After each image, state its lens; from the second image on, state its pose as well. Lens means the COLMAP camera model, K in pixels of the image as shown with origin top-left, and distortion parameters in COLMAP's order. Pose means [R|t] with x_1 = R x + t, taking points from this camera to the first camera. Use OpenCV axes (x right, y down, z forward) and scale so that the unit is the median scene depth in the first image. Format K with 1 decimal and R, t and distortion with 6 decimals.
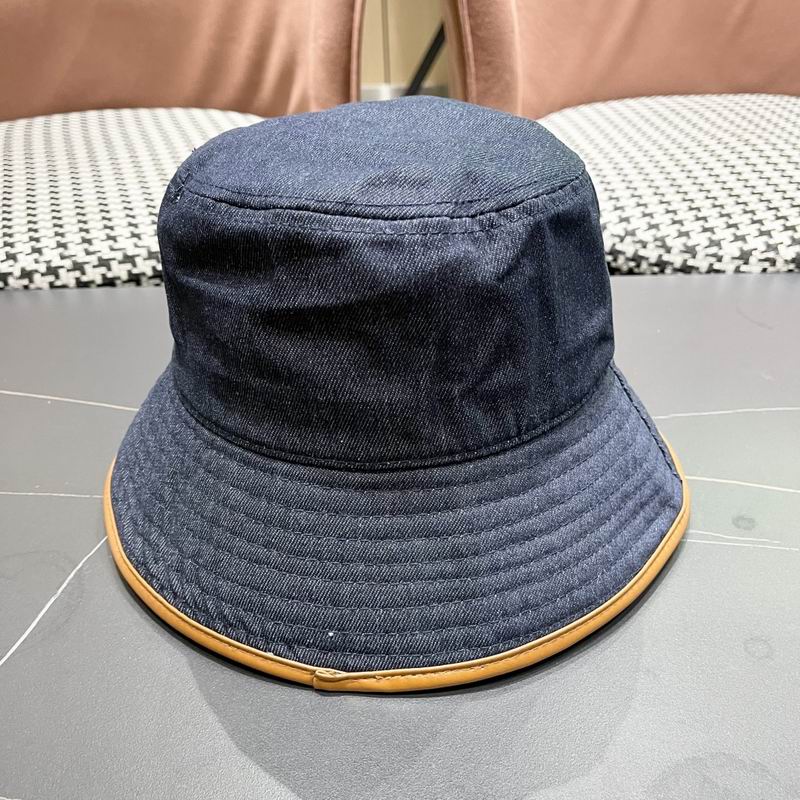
lens RADIAL K [[838.3, 0, 403.6], [0, 838.3, 407.2], [0, 0, 1]] dist [0.021478, 0.000000]
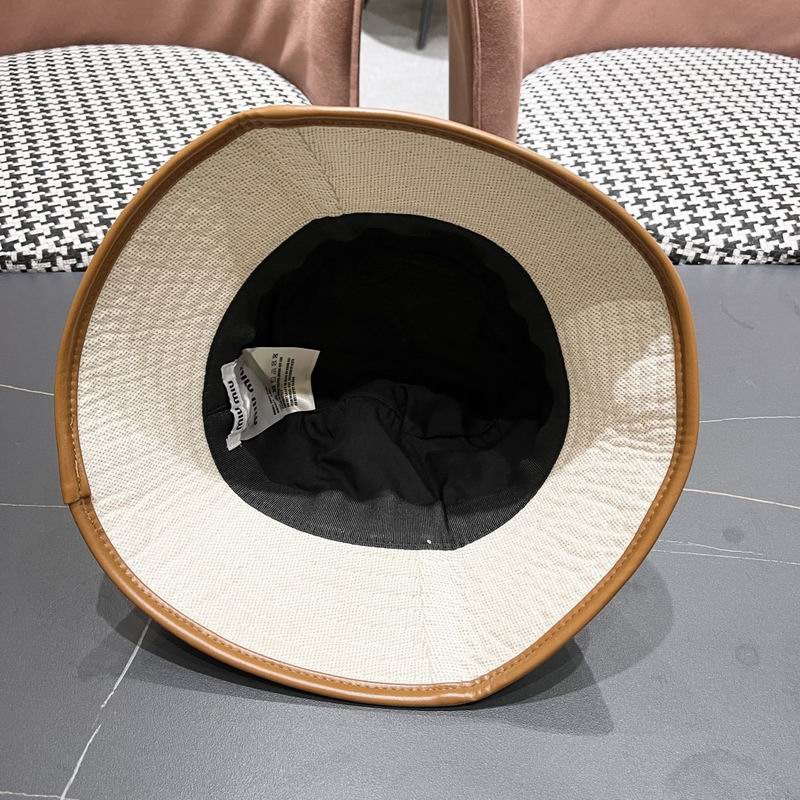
lens RADIAL K [[838.3, 0, 408.0], [0, 838.3, 402.8], [0, 0, 1]] dist [0.021478, 0.000000]
pose [[0.997530, -0.001962, 0.070210, -0.080771], [-0.008010, 0.989910, 0.141473, -0.127559], [-0.069779, -0.141686, 0.987449, -0.067829]]
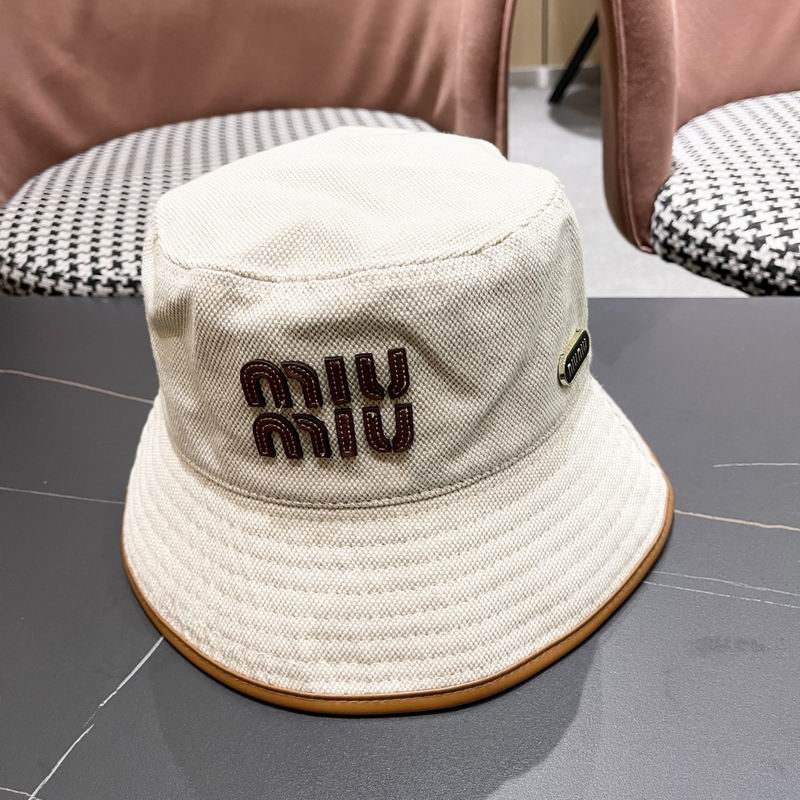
lens RADIAL K [[838.3, 0, 405.9], [0, 838.3, 405.7], [0, 0, 1]] dist [0.021478, 0.000000]
pose [[0.984857, 0.044921, -0.167447, 0.015123], [-0.041078, 0.998809, 0.026346, -0.042081], [0.168431, -0.019068, 0.985529, 0.013852]]
